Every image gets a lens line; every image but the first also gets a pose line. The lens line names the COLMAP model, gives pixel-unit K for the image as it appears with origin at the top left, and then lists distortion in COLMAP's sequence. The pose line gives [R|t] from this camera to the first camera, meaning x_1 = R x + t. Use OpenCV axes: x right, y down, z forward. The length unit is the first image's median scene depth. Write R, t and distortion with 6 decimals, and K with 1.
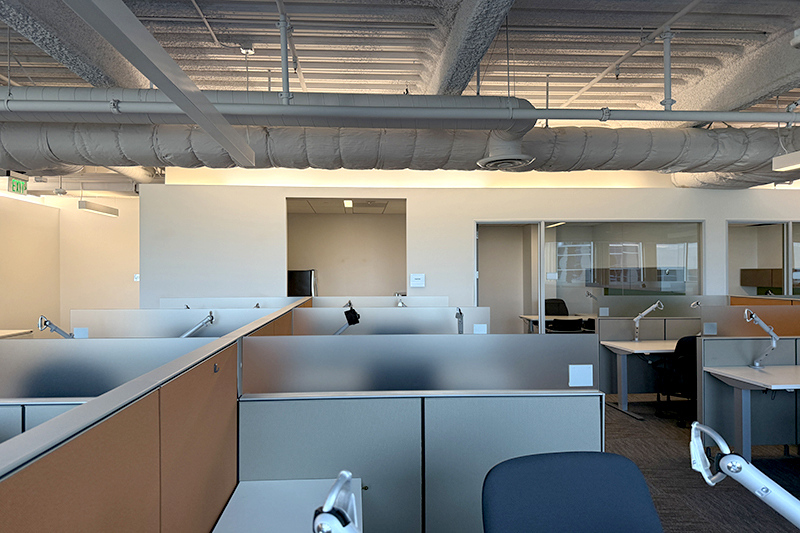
lens RADIAL K [[562.3, 0, 402.3], [0, 562.3, 272.1], [0, 0, 1]] dist [0.056082, -0.069079]
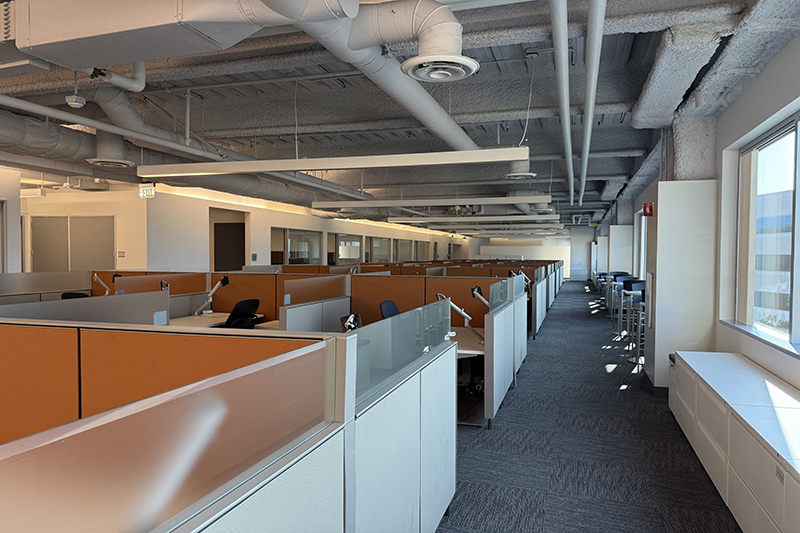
lens RADIAL K [[562.3, 0, 402.3], [0, 562.3, 272.1], [0, 0, 1]] dist [0.056082, -0.069079]
pose [[0.363532, -0.024104, 0.931270, -1.986949], [-0.009645, 0.999514, 0.029635, 0.006215], [-0.931532, -0.019756, 0.363123, -0.173727]]
